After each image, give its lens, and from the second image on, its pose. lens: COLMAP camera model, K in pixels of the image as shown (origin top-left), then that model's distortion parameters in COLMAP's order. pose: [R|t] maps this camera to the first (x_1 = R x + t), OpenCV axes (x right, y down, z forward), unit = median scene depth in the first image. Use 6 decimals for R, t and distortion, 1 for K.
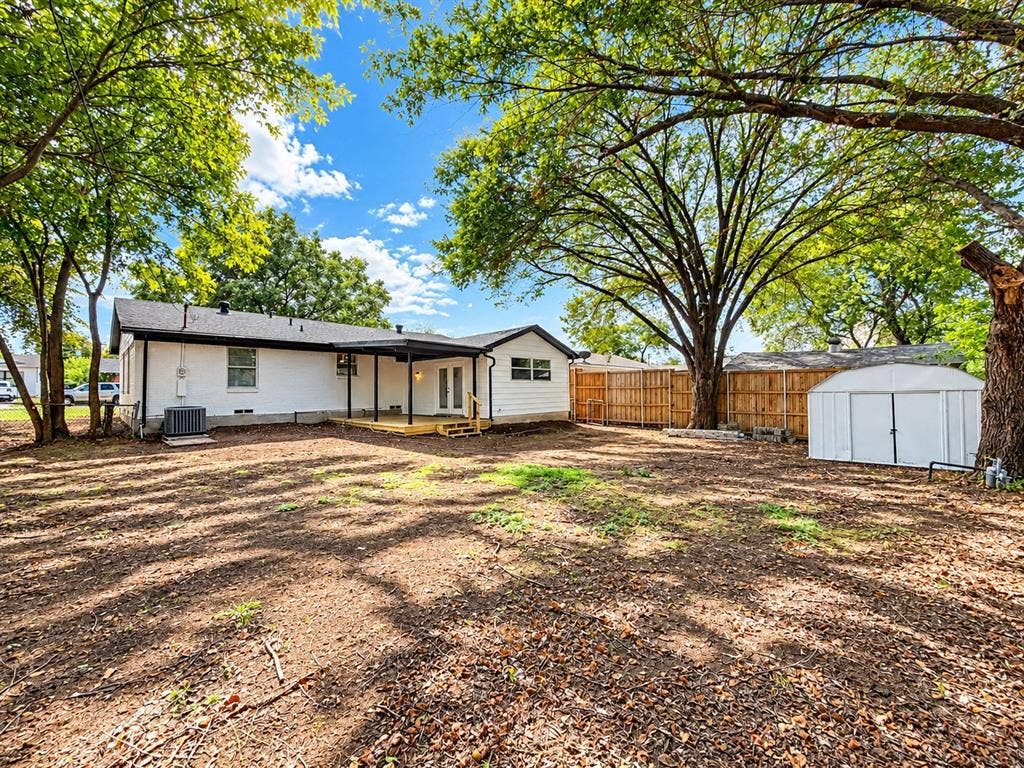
lens RADIAL K [[395.2, 0, 512.0], [0, 395.2, 384.0], [0, 0, 1]] dist [0.000433, 0.000013]
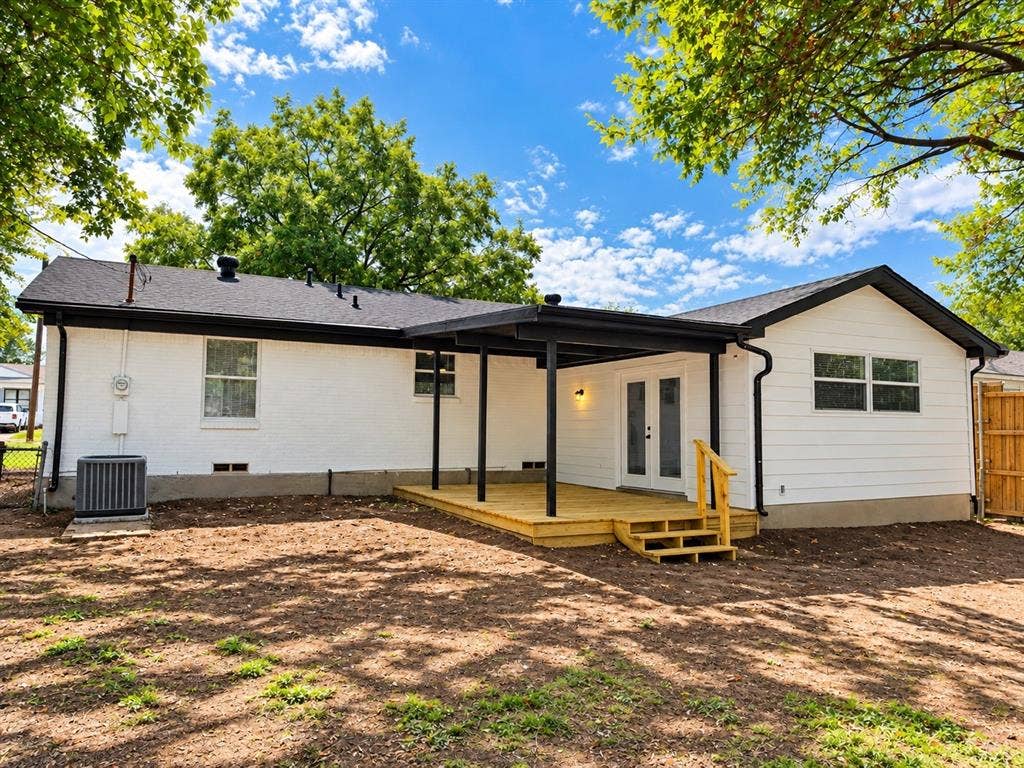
lens RADIAL K [[674.1, 0, 512.8], [0, 674.1, 401.1], [0, 0, 1]] dist [0.127397, -0.000256]
pose [[0.932227, 0.007617, -0.361794, -0.034428], [-0.015177, 0.999722, -0.018059, -0.002234], [0.361555, 0.022326, 0.932083, 0.277266]]
